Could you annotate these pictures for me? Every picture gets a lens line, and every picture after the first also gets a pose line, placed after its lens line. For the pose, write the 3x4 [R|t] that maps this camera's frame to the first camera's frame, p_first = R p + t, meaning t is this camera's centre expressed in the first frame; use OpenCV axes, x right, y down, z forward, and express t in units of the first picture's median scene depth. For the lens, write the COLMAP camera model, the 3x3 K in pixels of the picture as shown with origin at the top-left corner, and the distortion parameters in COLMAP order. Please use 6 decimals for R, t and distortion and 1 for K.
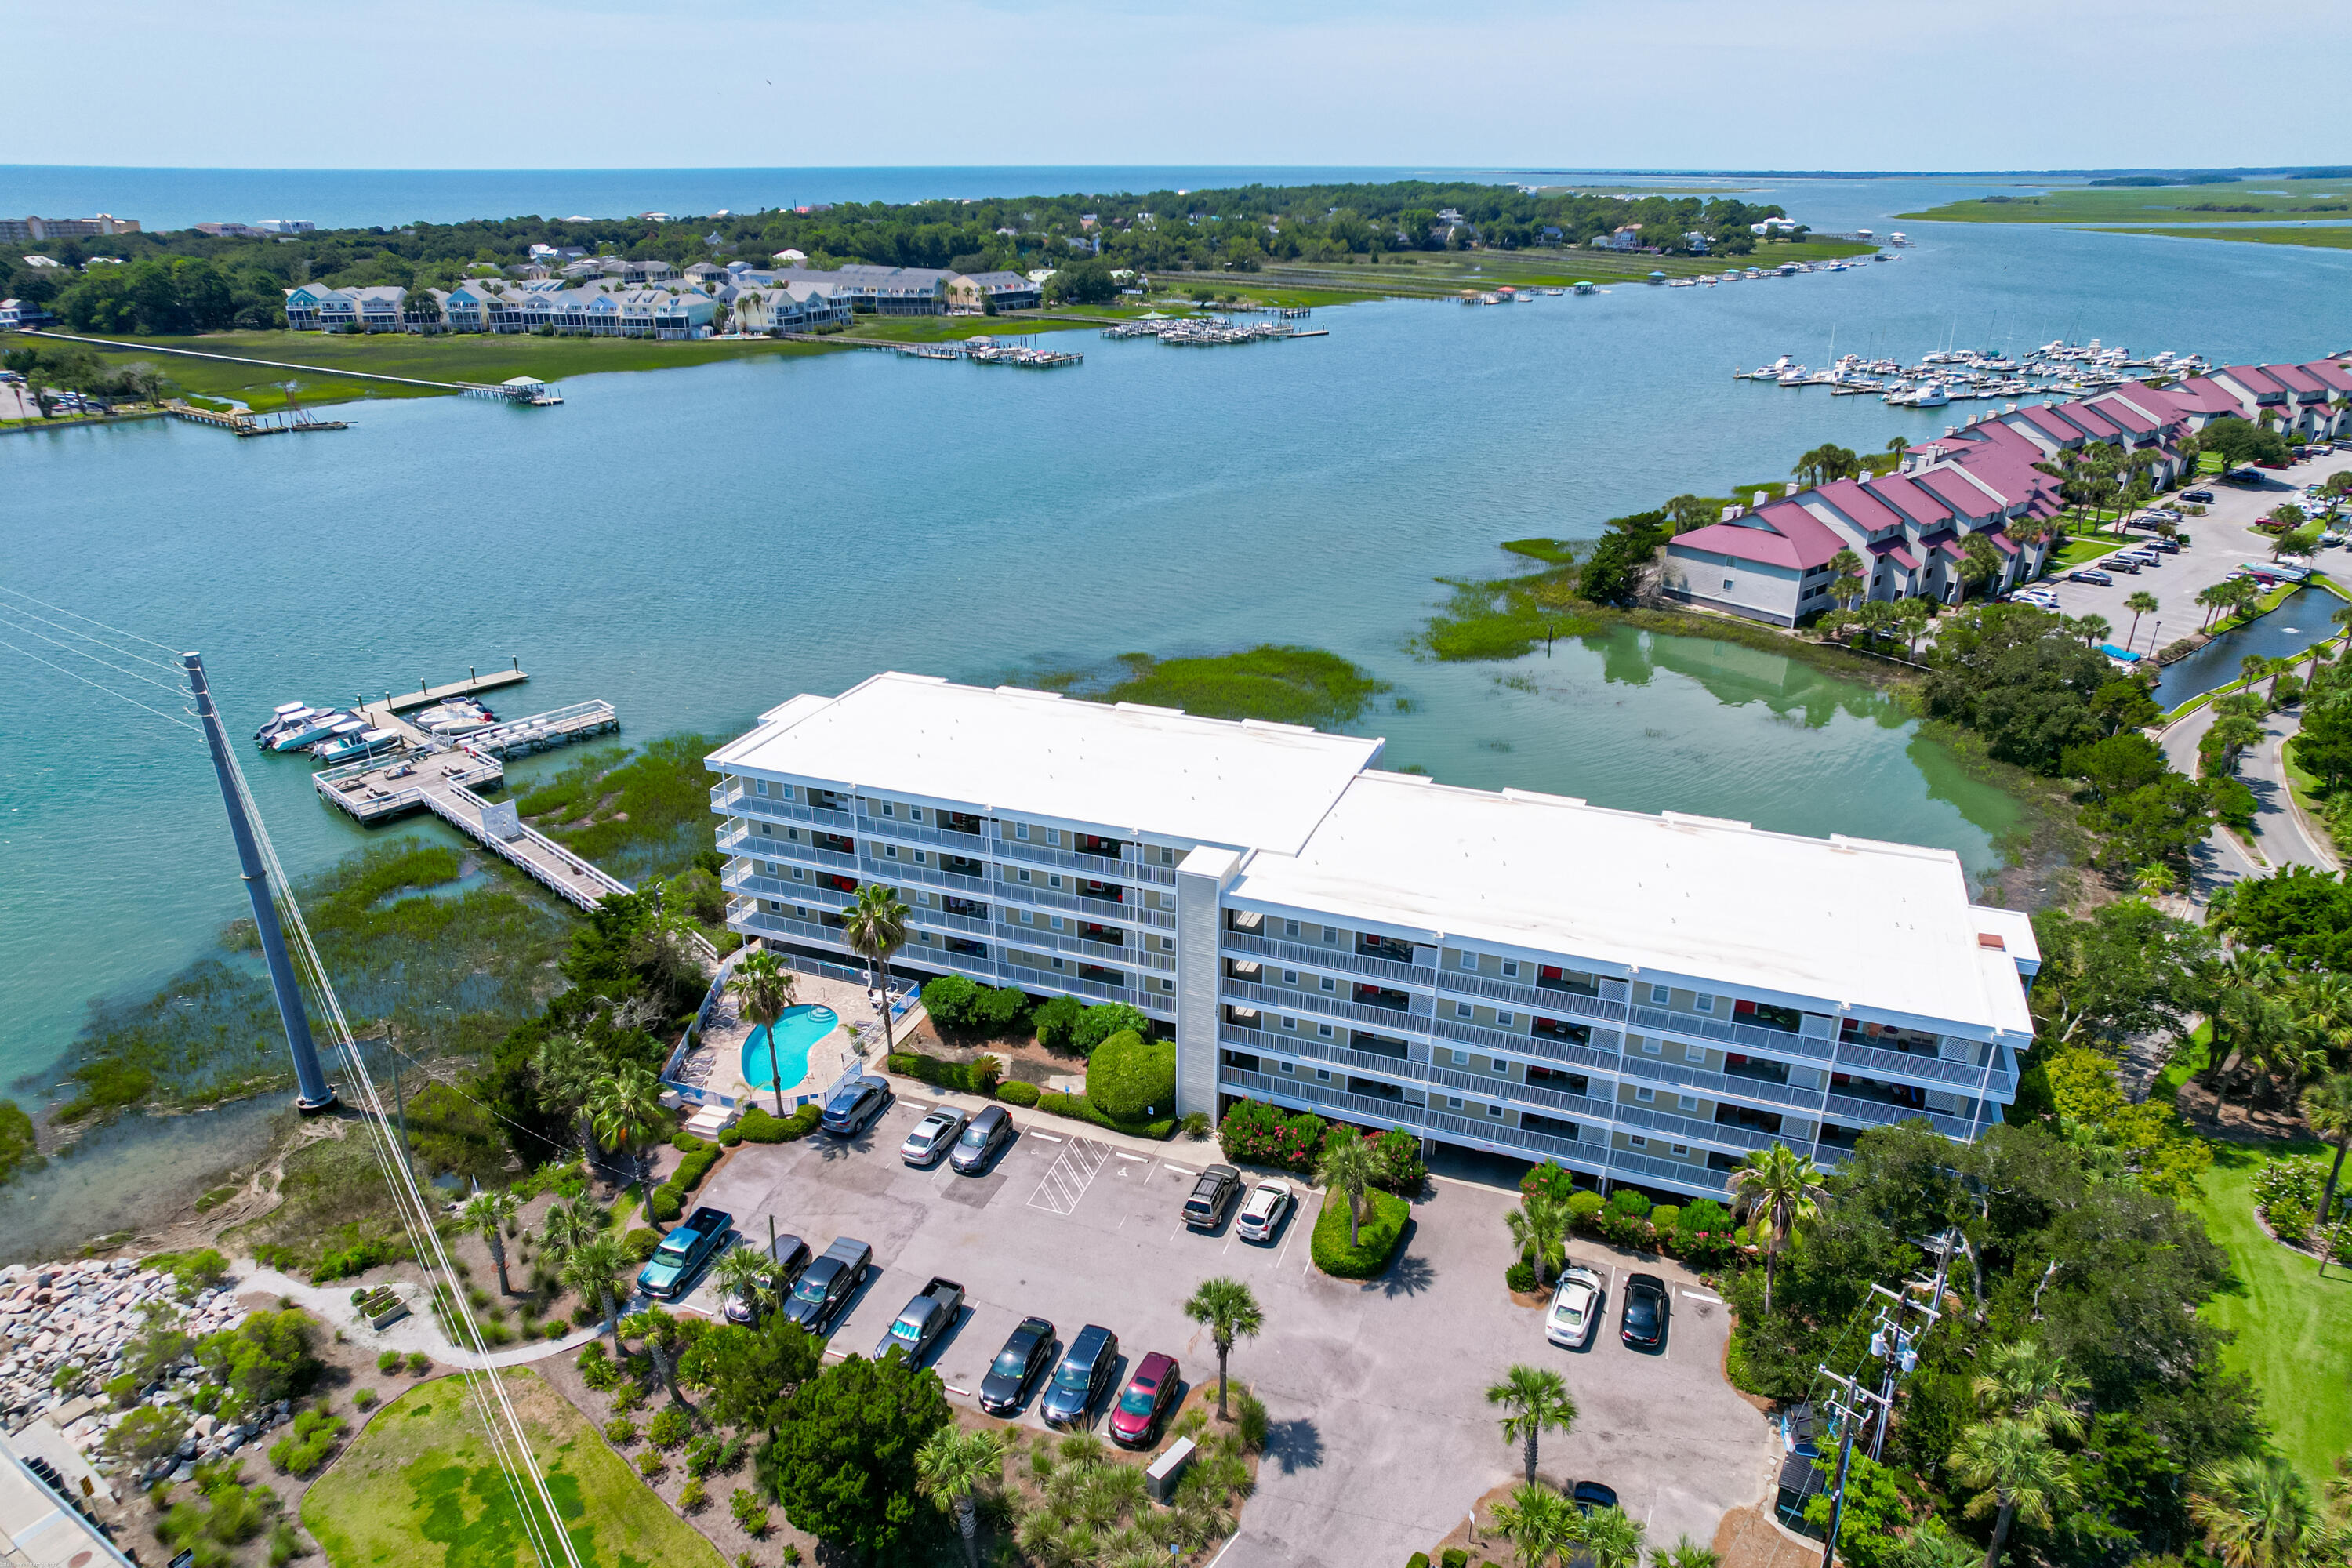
lens RADIAL K [[1496.0, 0, 1183.0], [0, 1496.0, 780.1], [0, 0, 1]] dist [-0.070271, 0.075909]
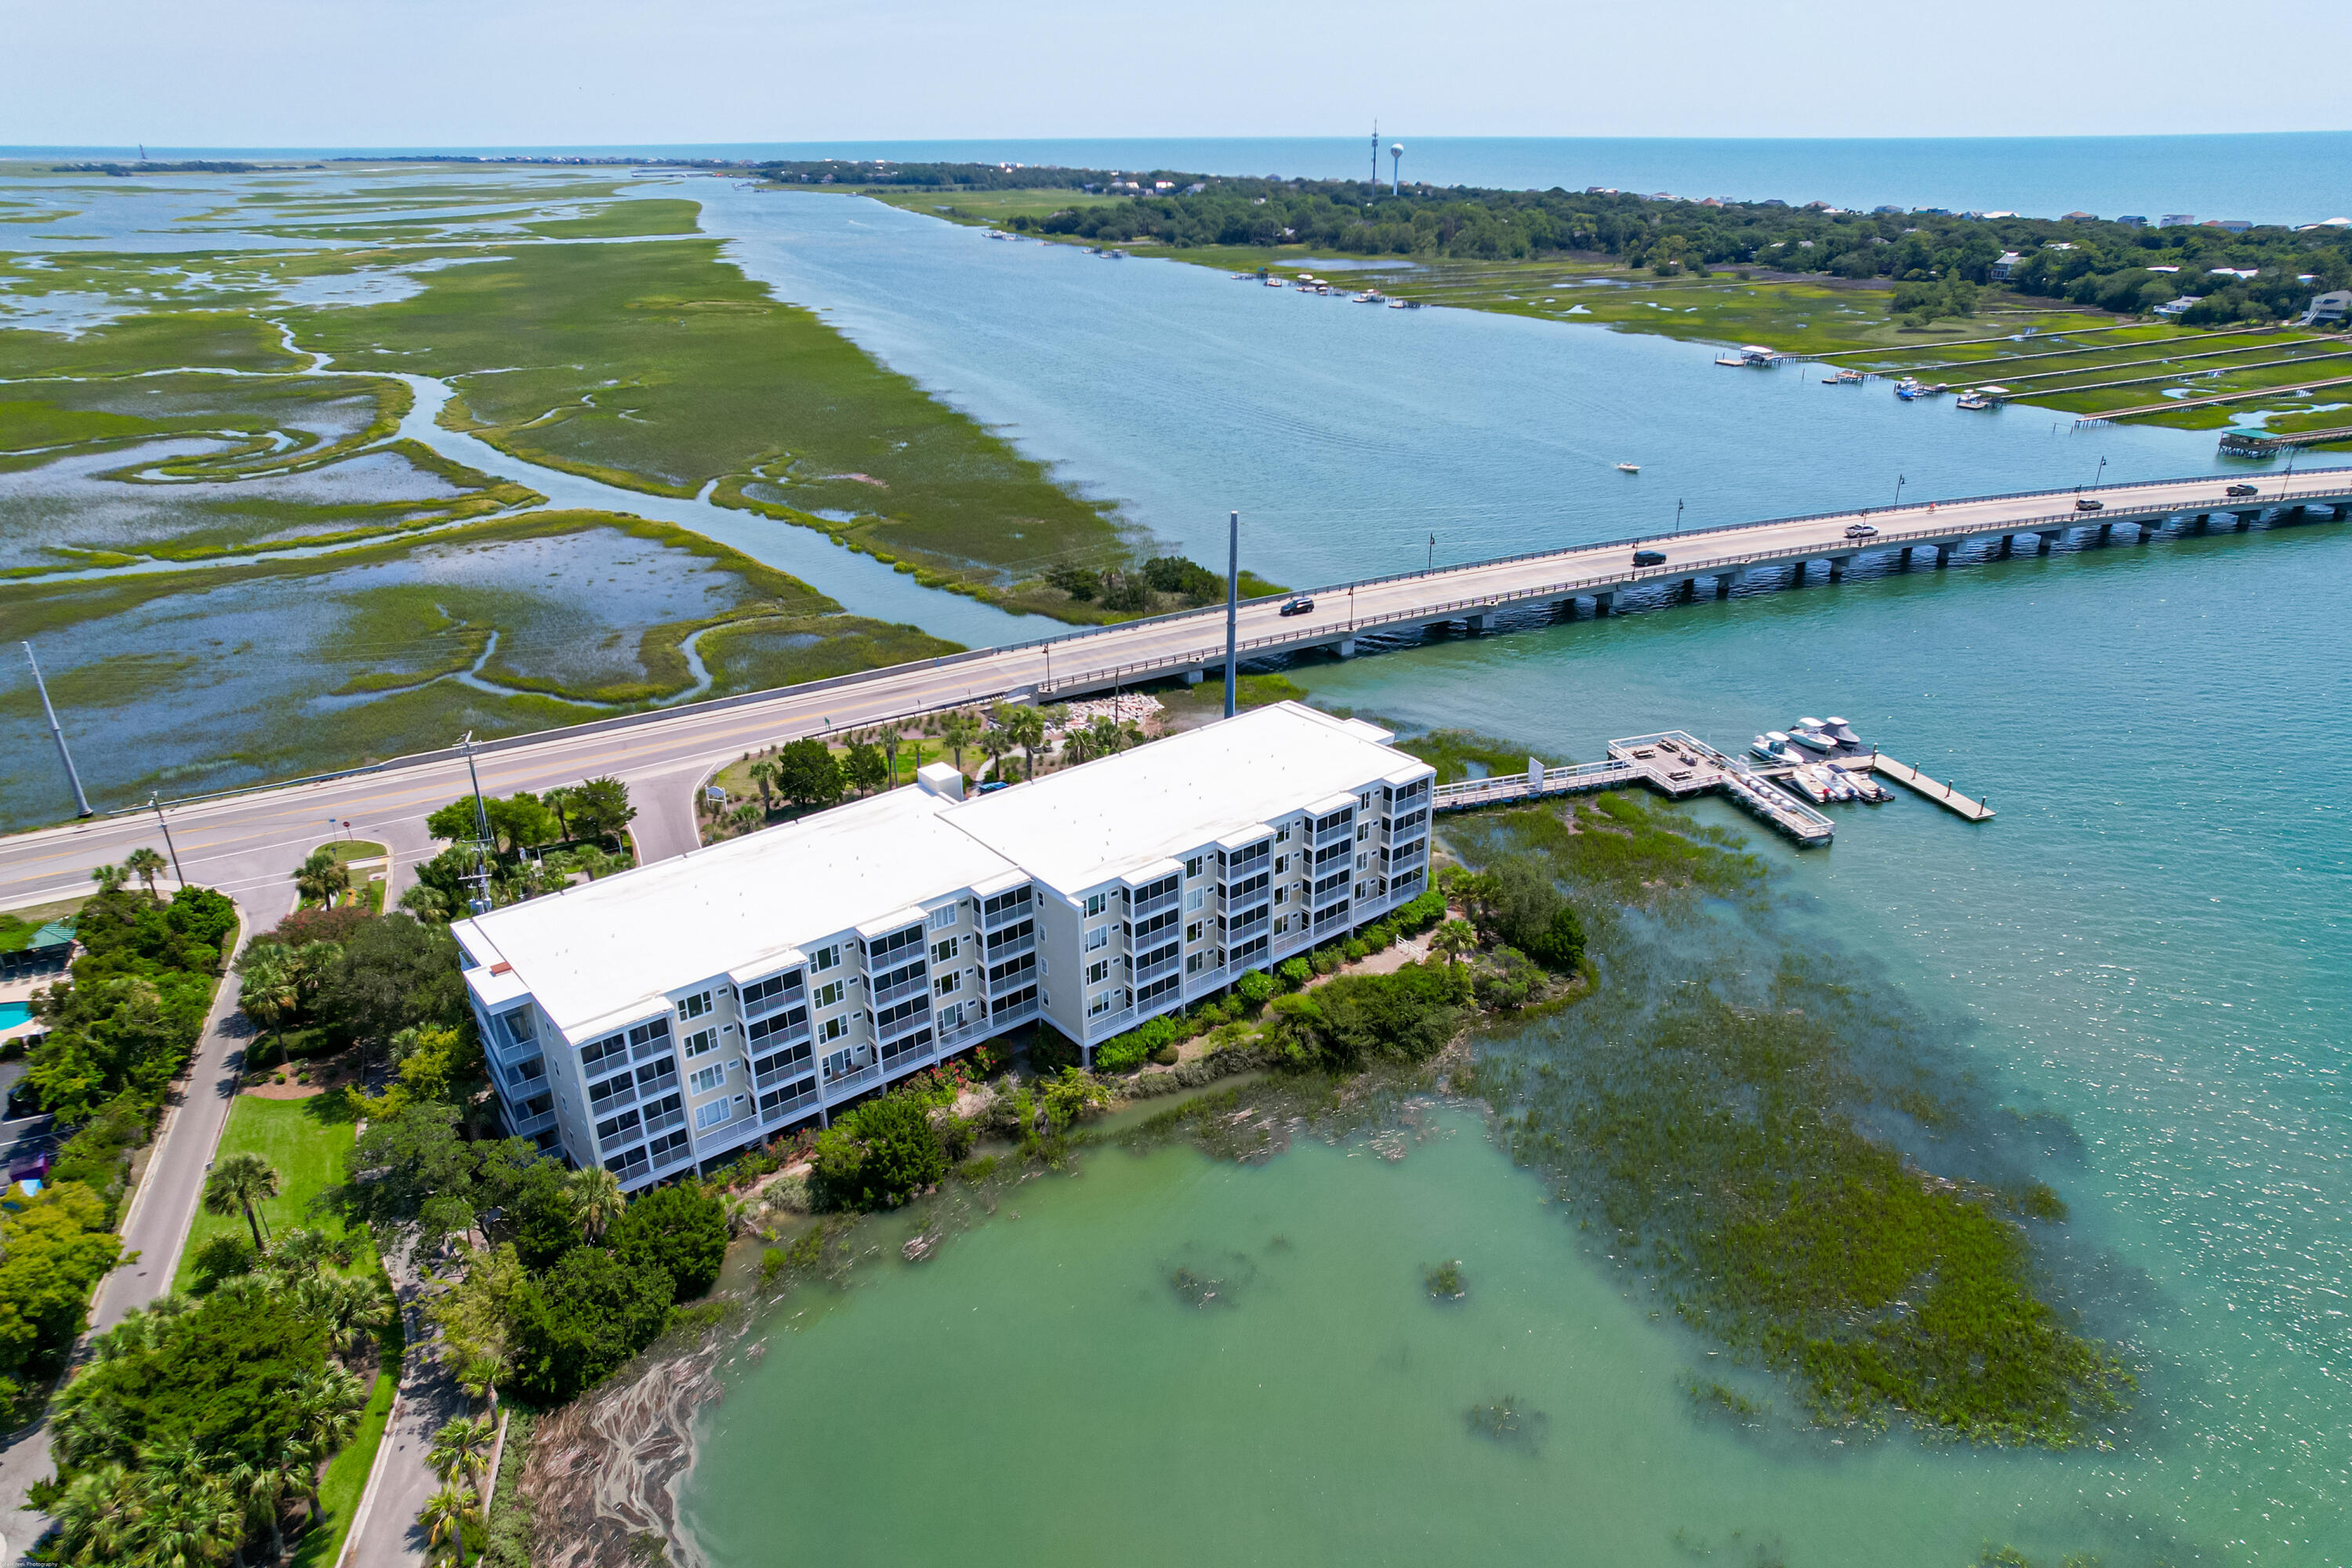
lens RADIAL K [[1496.0, 0, 1183.0], [0, 1496.0, 780.1], [0, 0, 1]] dist [-0.070271, 0.075909]
pose [[-0.487191, 0.352261, -0.799097, 0.581385], [-0.332234, 0.771469, 0.542638, -0.443720], [0.807629, 0.529856, -0.258820, 0.811124]]
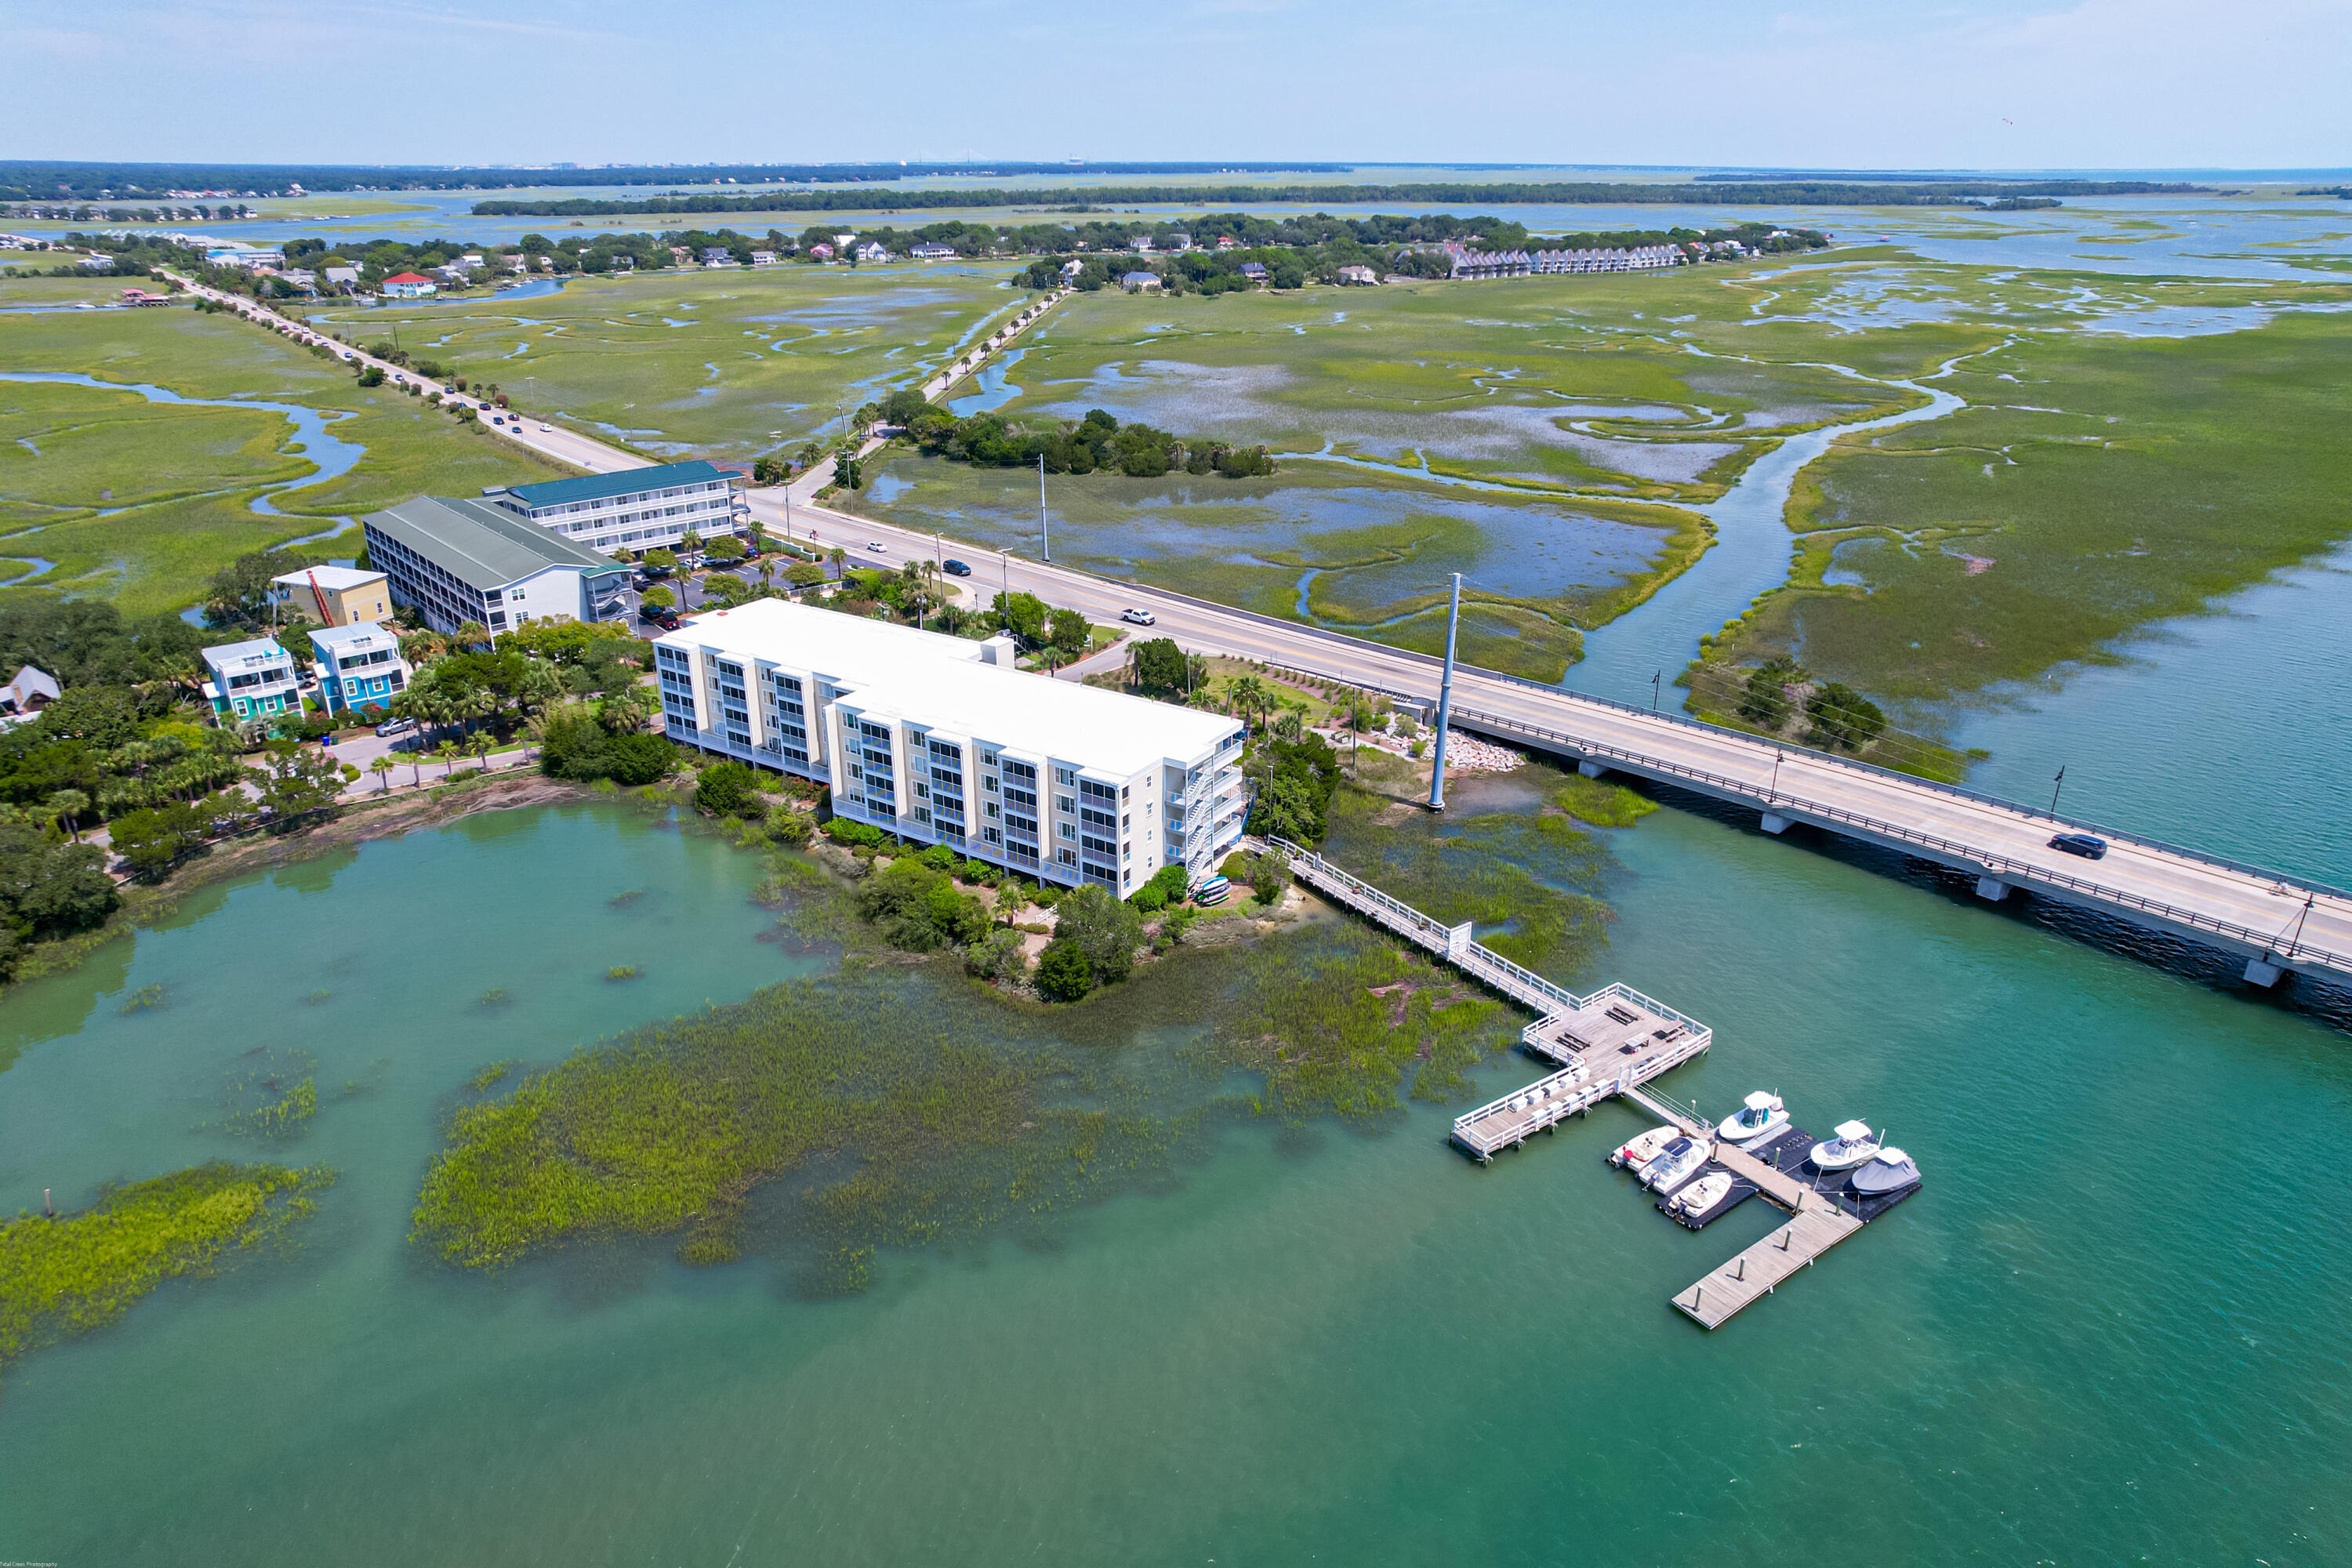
lens RADIAL K [[1498.1, 0, 1183.4], [0, 1498.1, 780.3], [0, 0, 1]] dist [-0.070418, 0.075387]
pose [[-0.979461, -0.080762, 0.184755, -0.337905], [0.075116, 0.704179, 0.706038, -0.665976], [-0.187122, 0.705414, -0.683649, 1.295935]]
